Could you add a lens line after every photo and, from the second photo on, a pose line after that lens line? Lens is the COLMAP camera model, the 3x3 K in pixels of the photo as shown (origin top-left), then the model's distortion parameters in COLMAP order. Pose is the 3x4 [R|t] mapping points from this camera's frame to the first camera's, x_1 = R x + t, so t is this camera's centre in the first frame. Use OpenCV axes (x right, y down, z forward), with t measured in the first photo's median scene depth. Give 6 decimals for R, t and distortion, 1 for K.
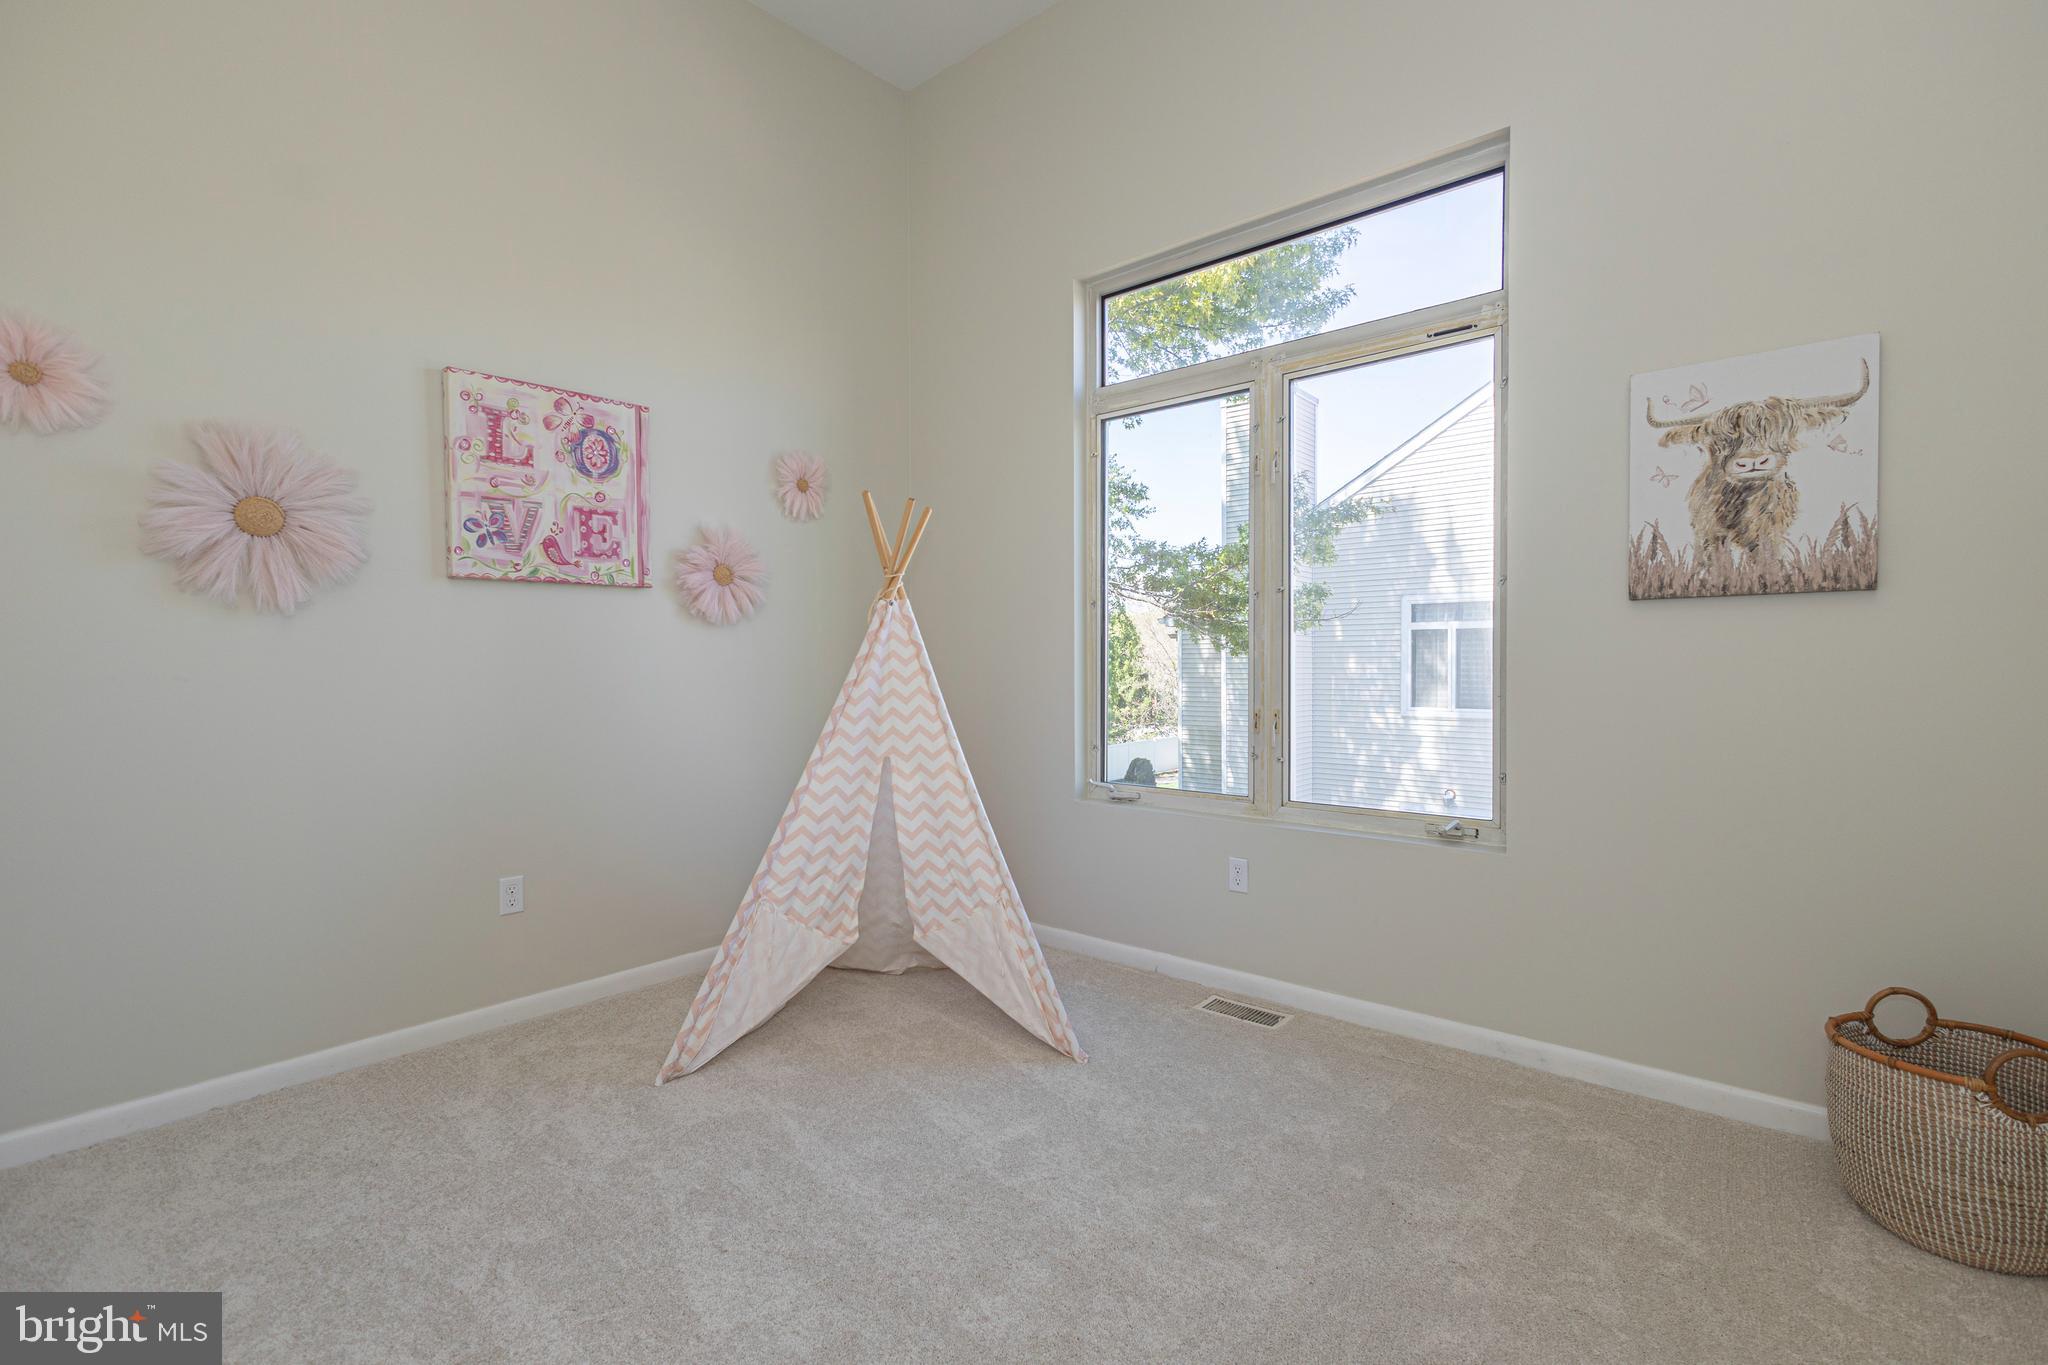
lens RADIAL K [[959.5, 0, 1031.3], [0, 959.5, 663.3], [0, 0, 1]] dist [0.003684, 0.000147]
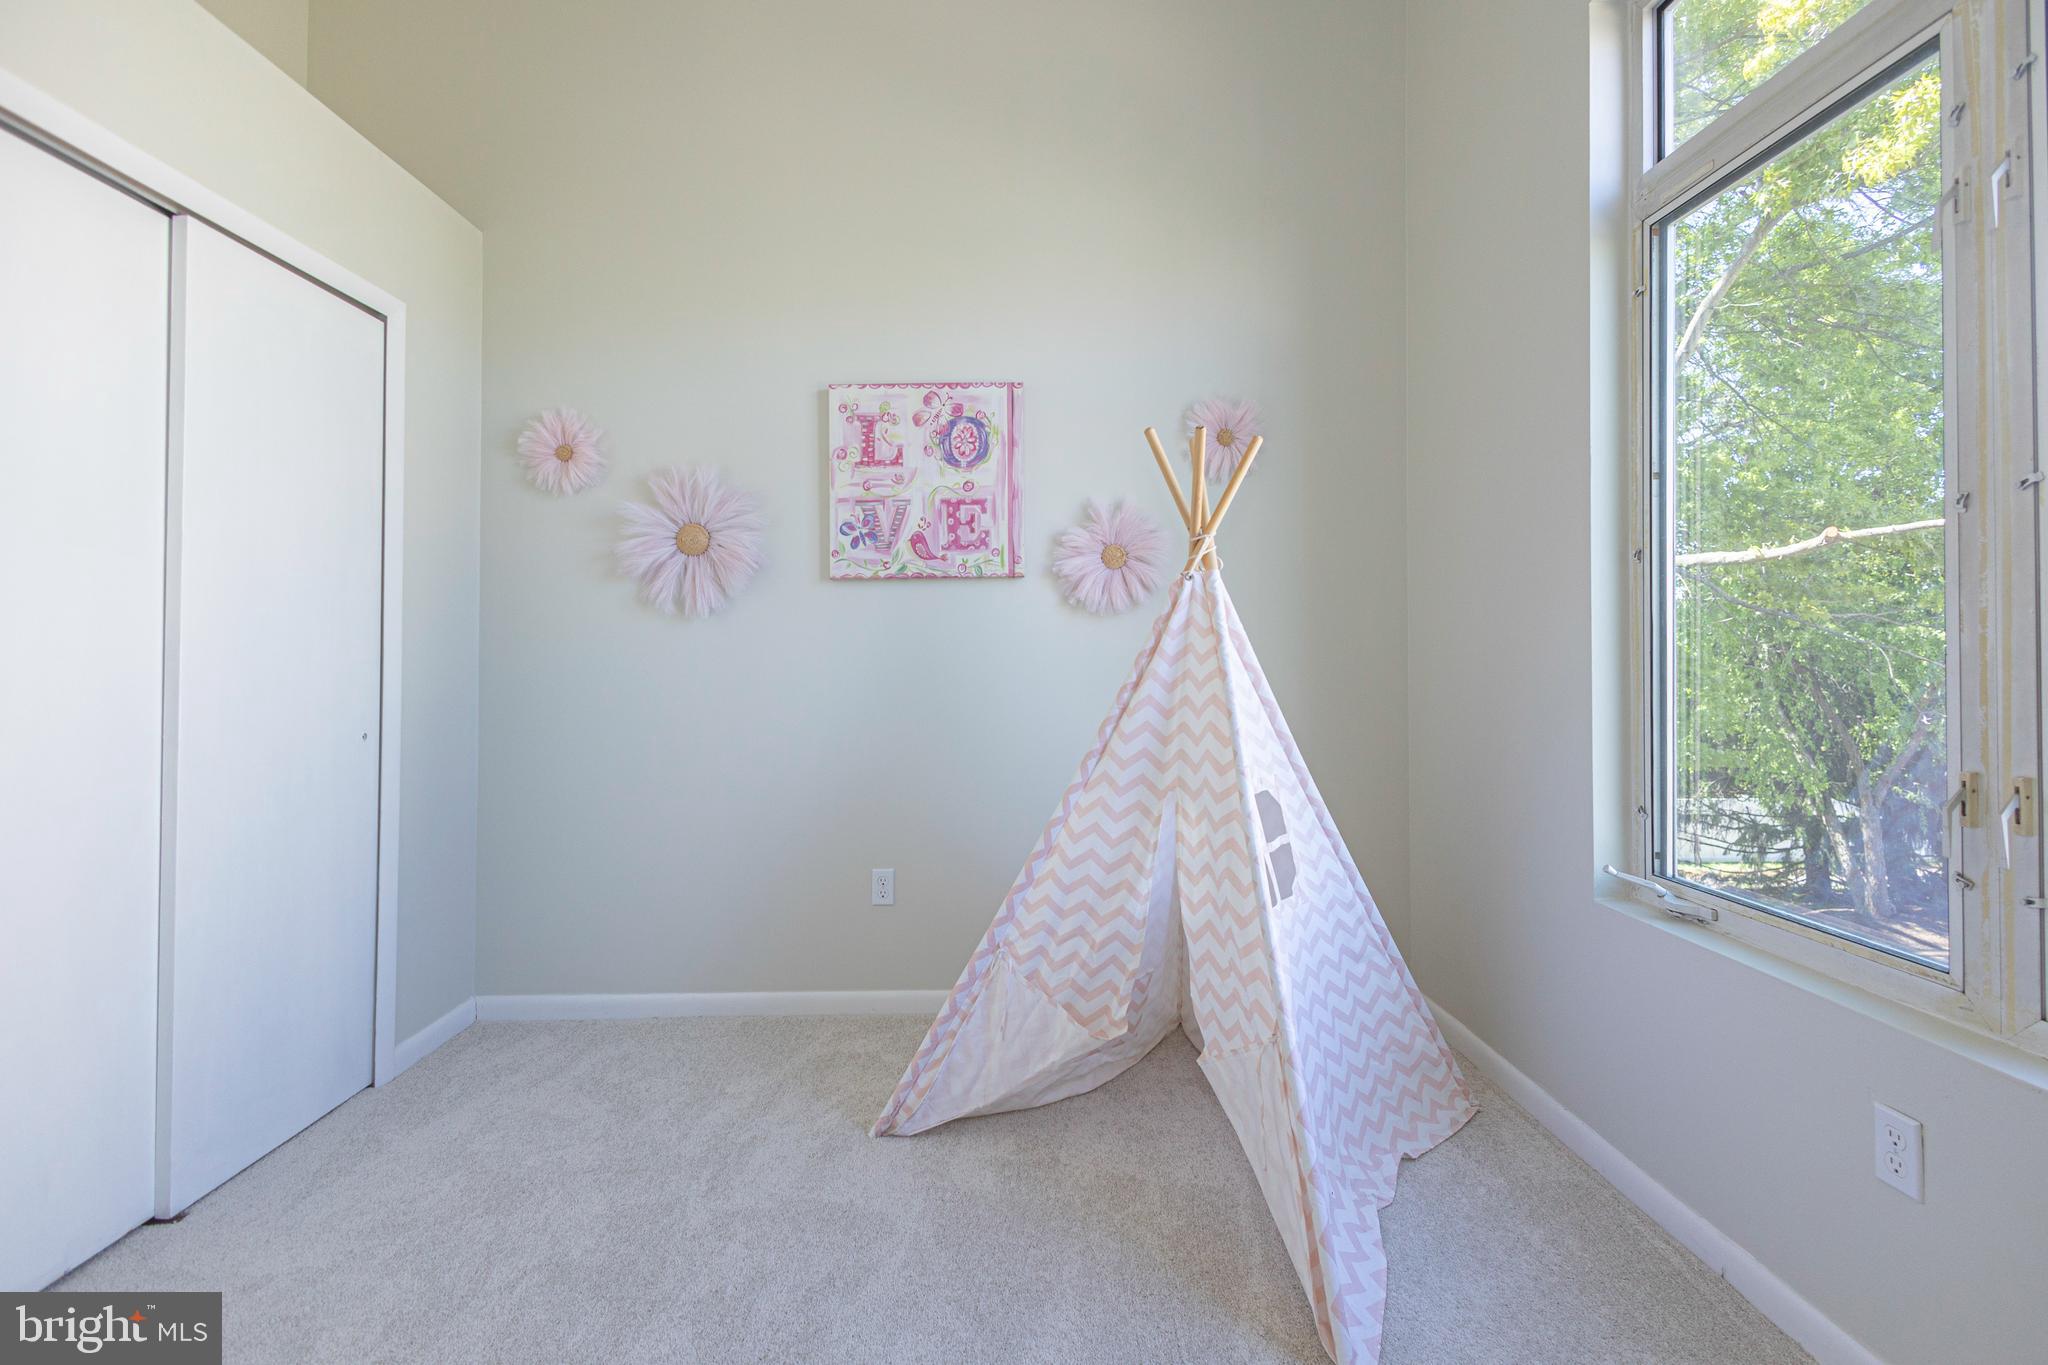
lens RADIAL K [[939.0, 0, 1019.3], [0, 939.0, 637.4], [0, 0, 1]] dist [0.001745, -0.000195]
pose [[0.645101, -0.015949, -0.763931, 0.314596], [0.000622, 0.999793, -0.020348, -0.003005], [0.764097, 0.012652, 0.644977, 0.459257]]
